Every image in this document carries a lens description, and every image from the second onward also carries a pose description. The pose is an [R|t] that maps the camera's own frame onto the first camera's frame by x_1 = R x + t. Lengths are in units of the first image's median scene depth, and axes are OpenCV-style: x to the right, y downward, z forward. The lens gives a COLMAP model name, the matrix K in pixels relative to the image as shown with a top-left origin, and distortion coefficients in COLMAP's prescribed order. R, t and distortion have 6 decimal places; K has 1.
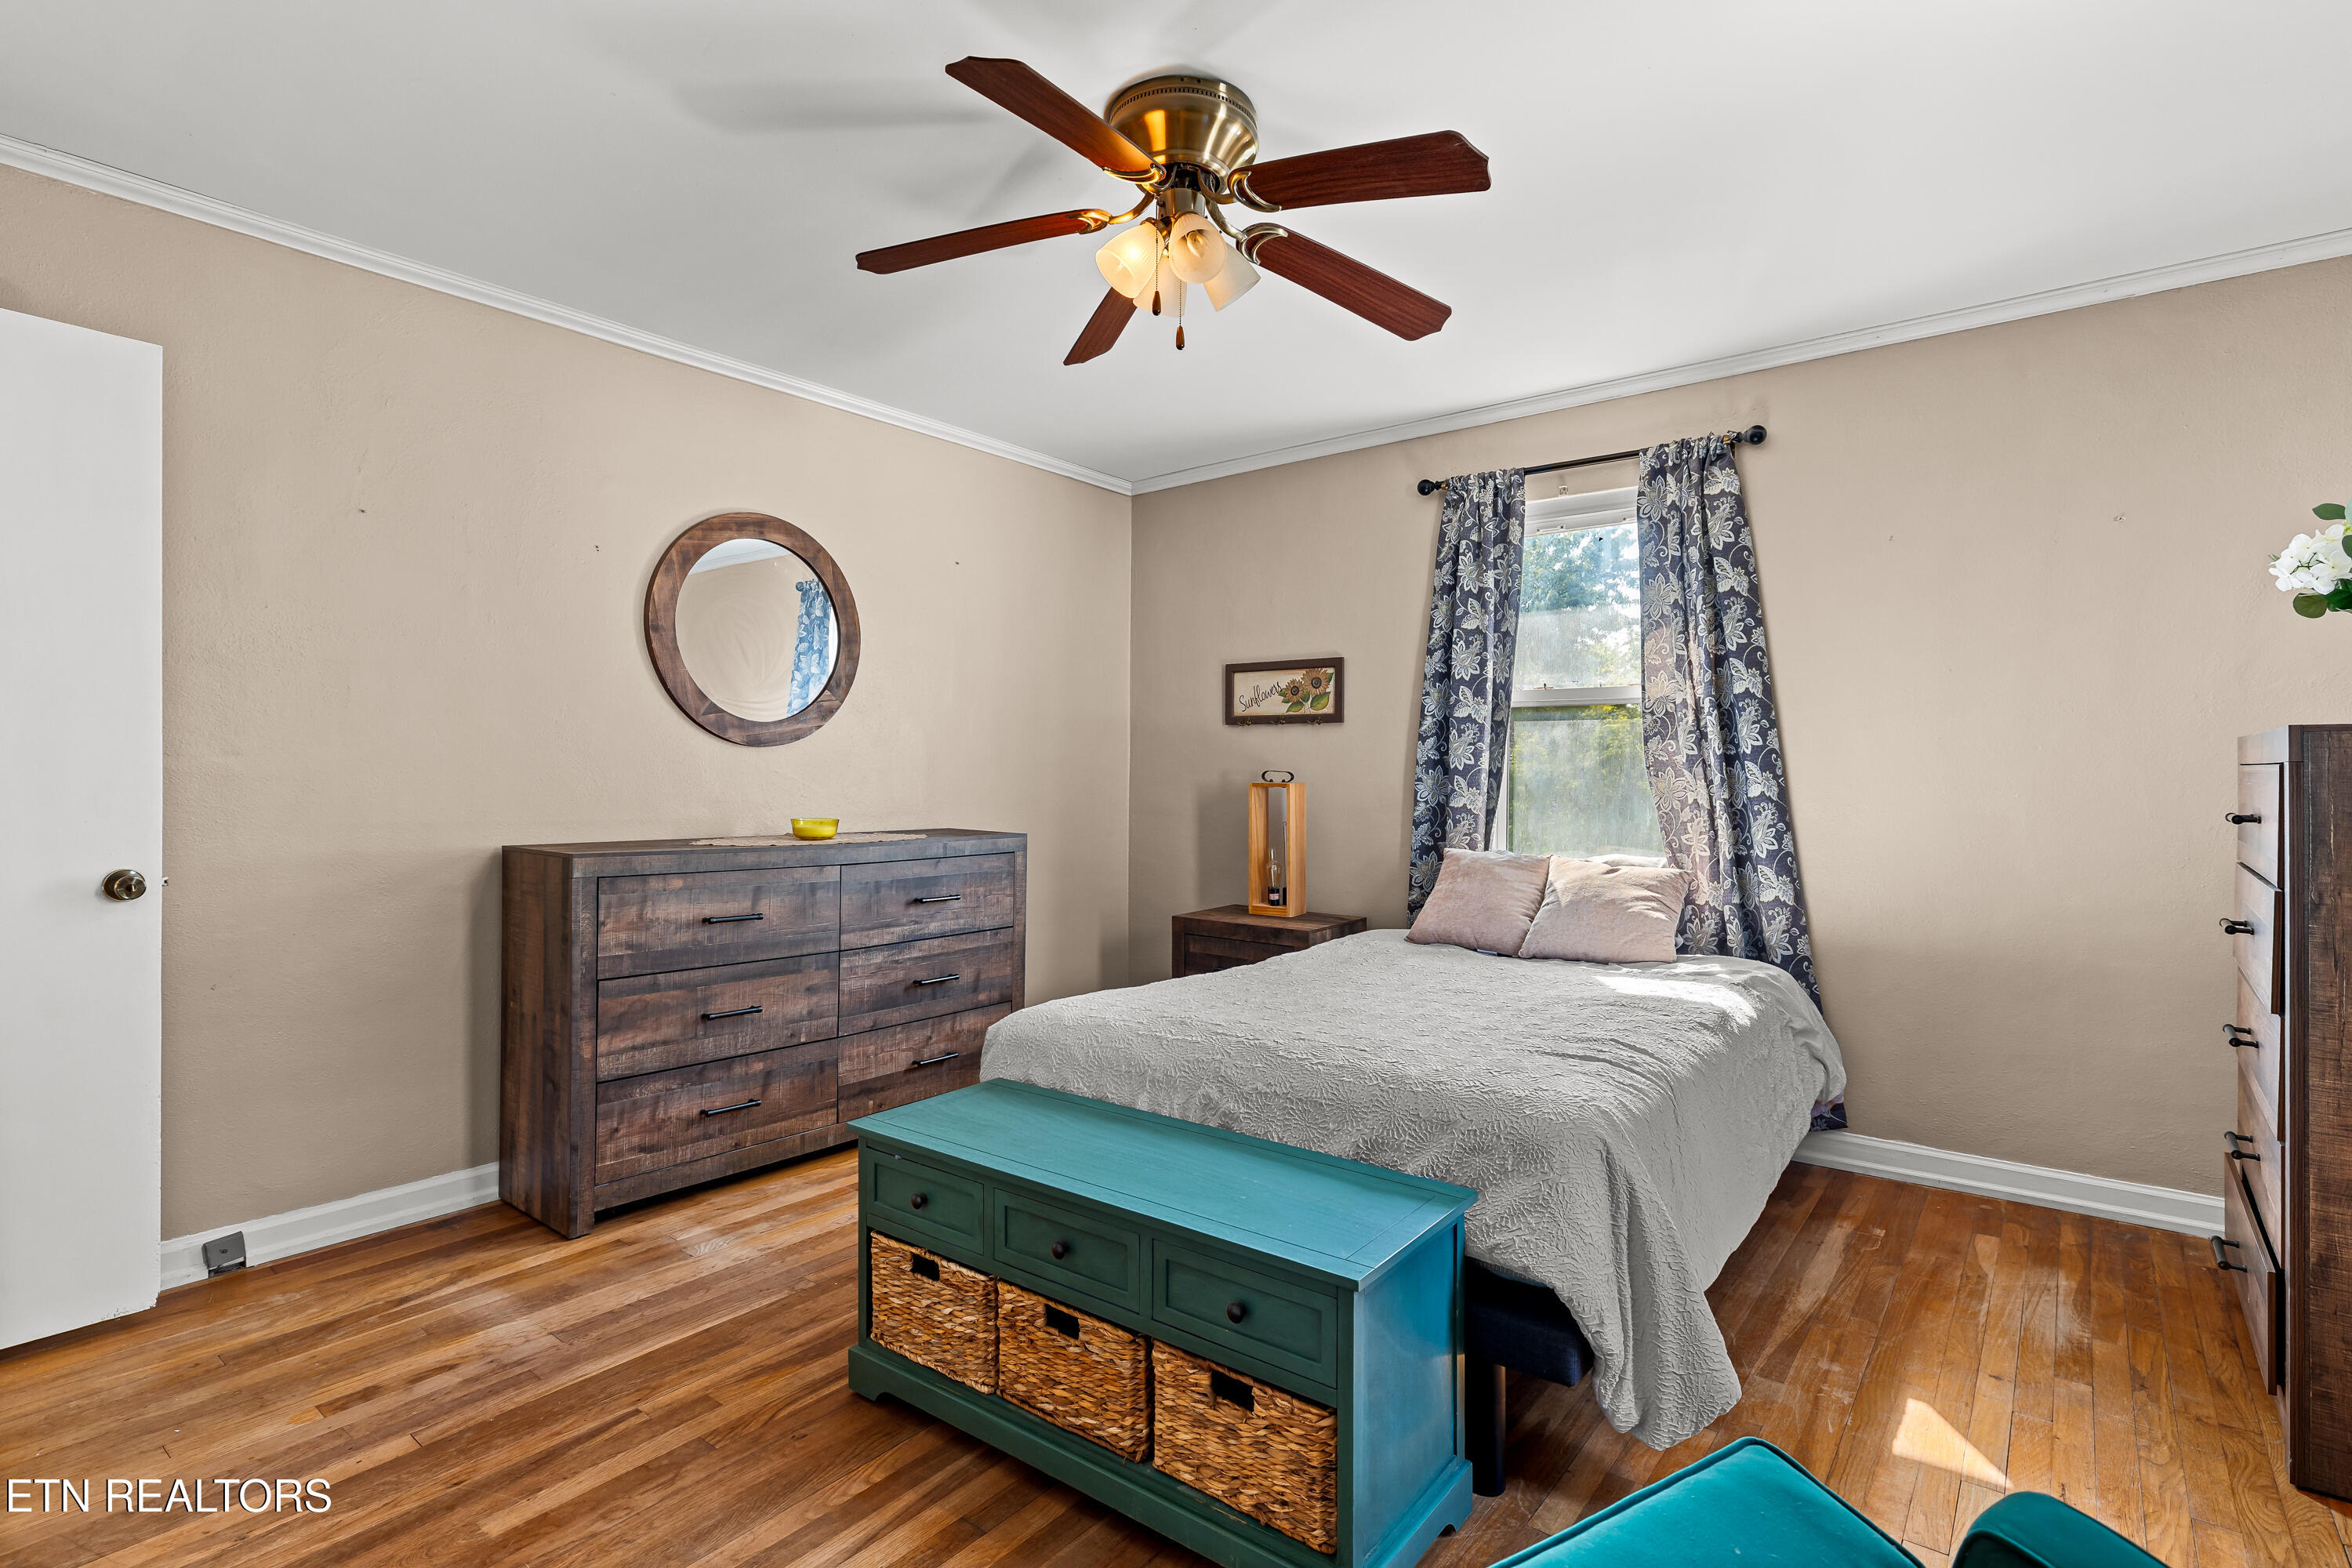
lens RADIAL K [[1156.4, 0, 1179.7], [0, 1156.4, 785.2], [0, 0, 1]] dist [0.000087, -0.000073]
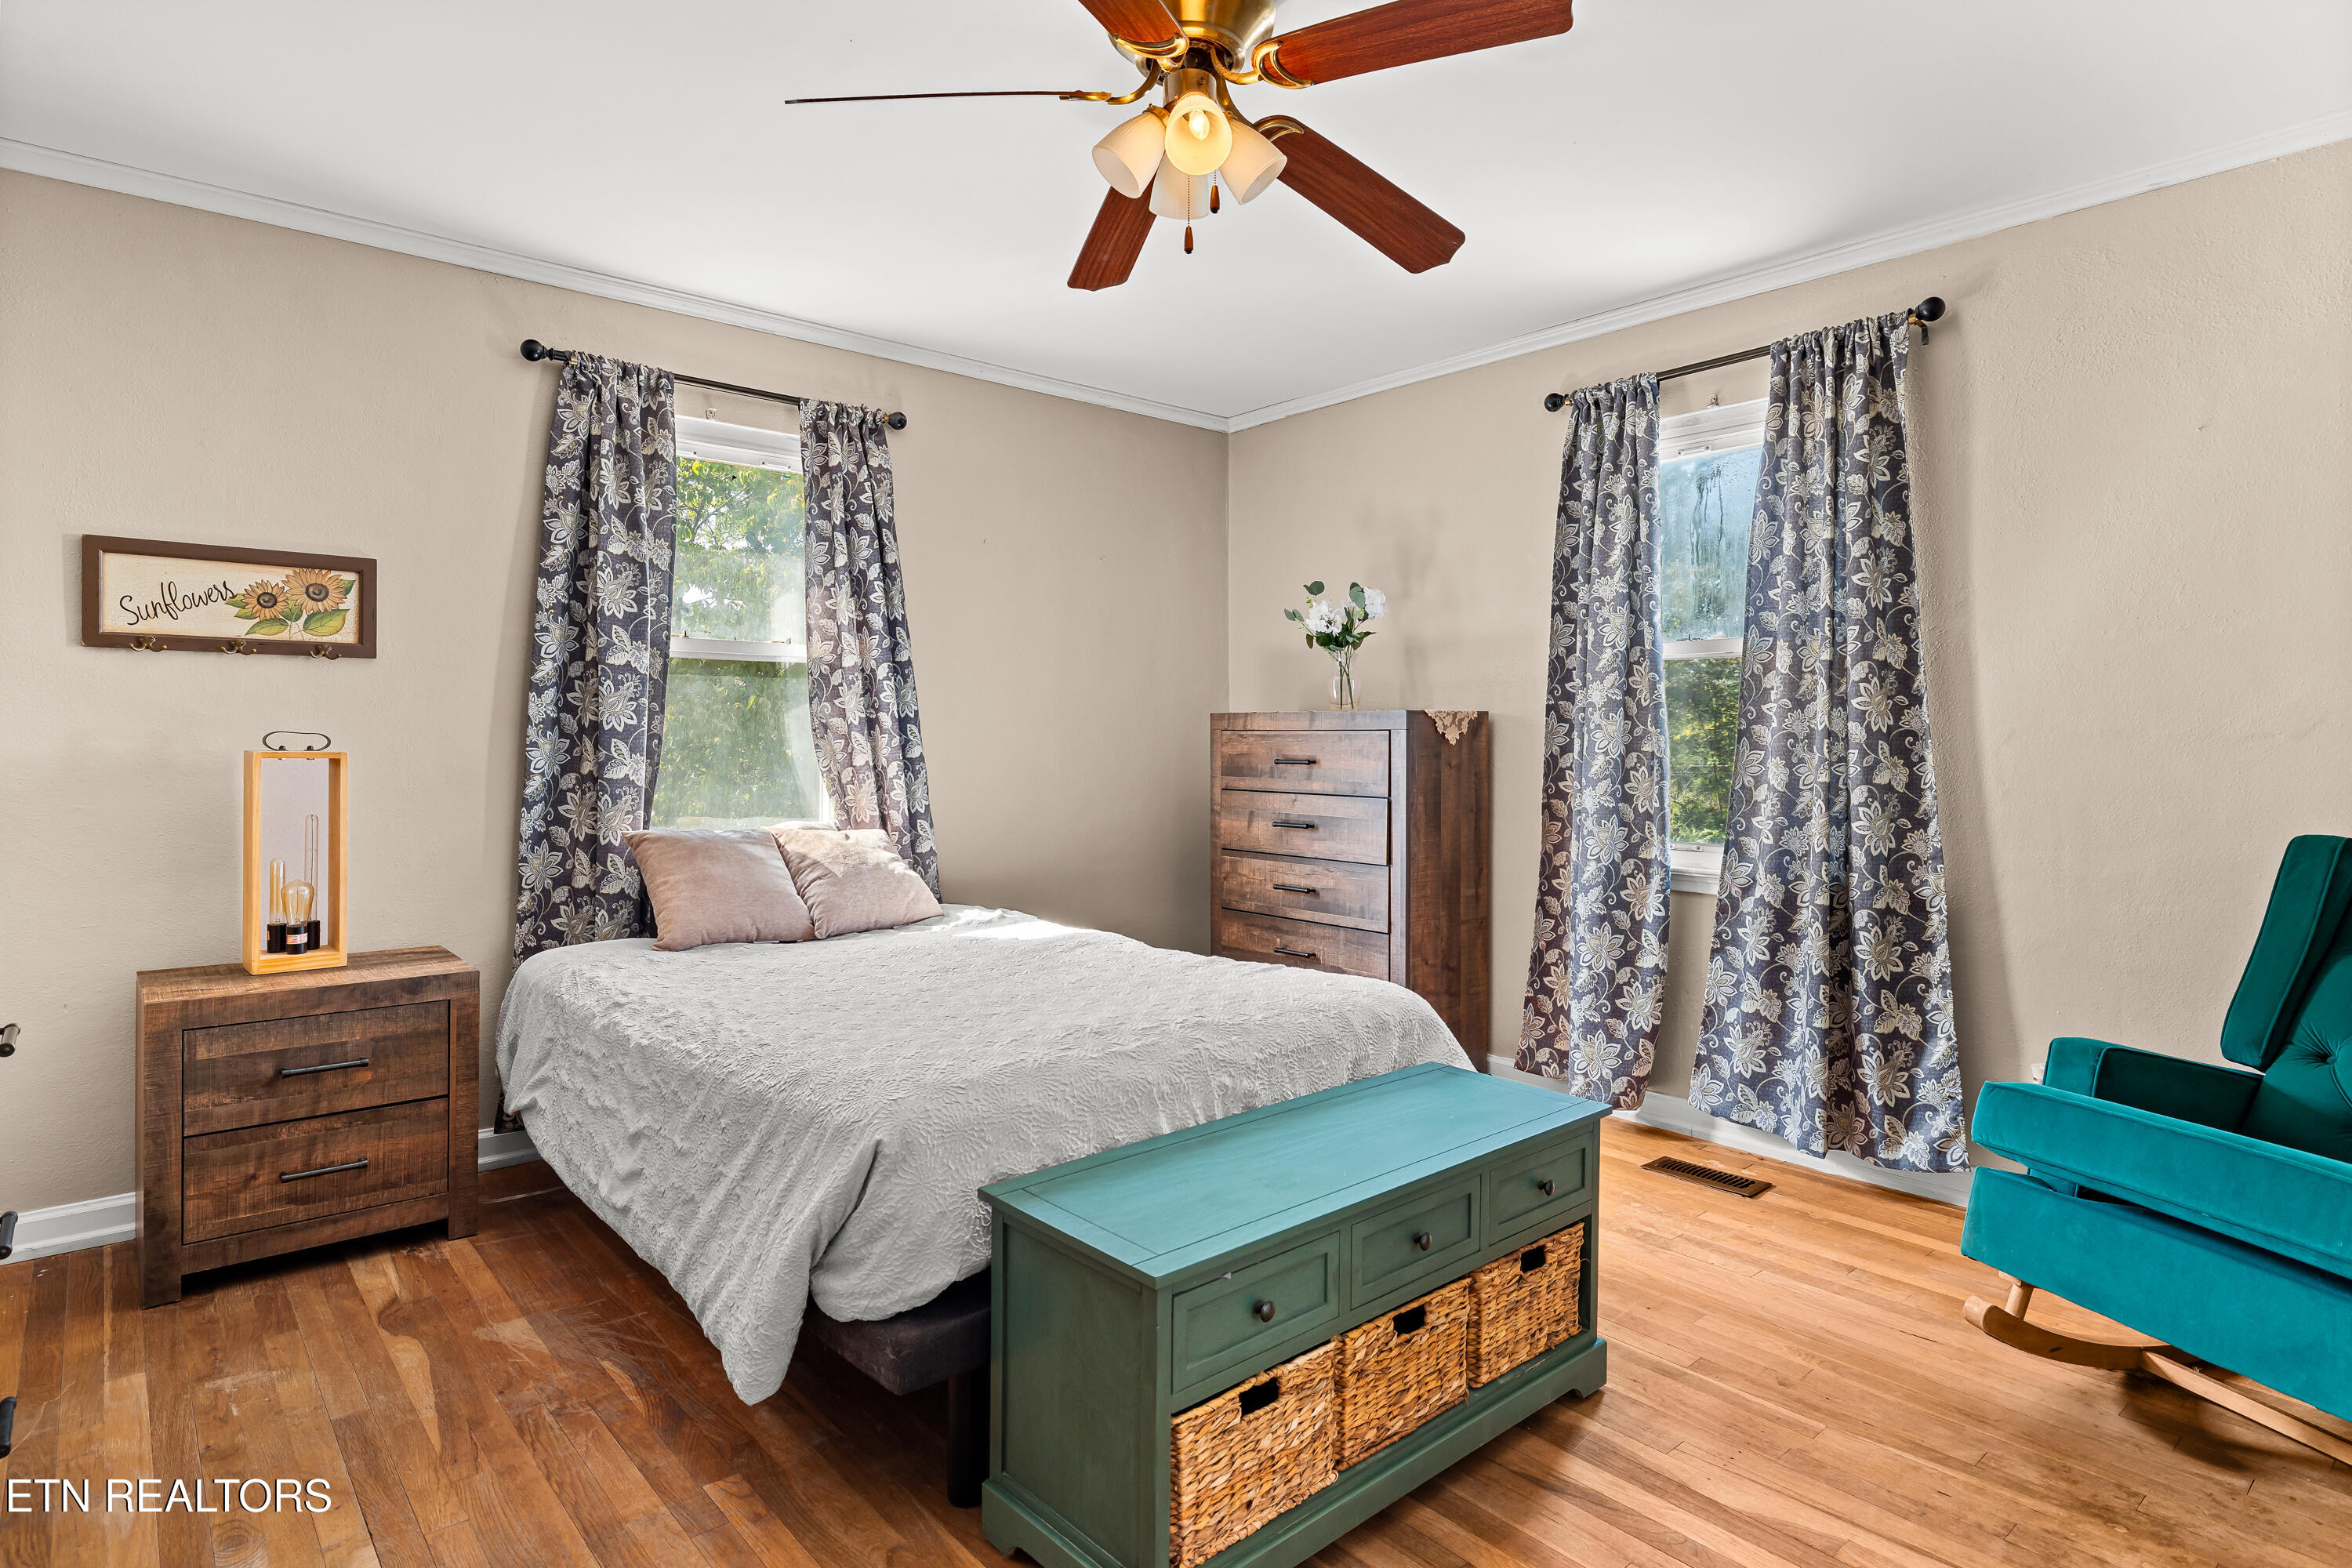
lens RADIAL K [[1241.8, 0, 1197.2], [0, 1241.8, 751.0], [0, 0, 1]] dist [0.001271, -0.000077]
pose [[0.179370, -0.014506, 0.983675, -0.525955], [0.009347, 0.999871, 0.013040, -0.007278], [-0.983737, 0.006856, 0.179482, 0.462039]]
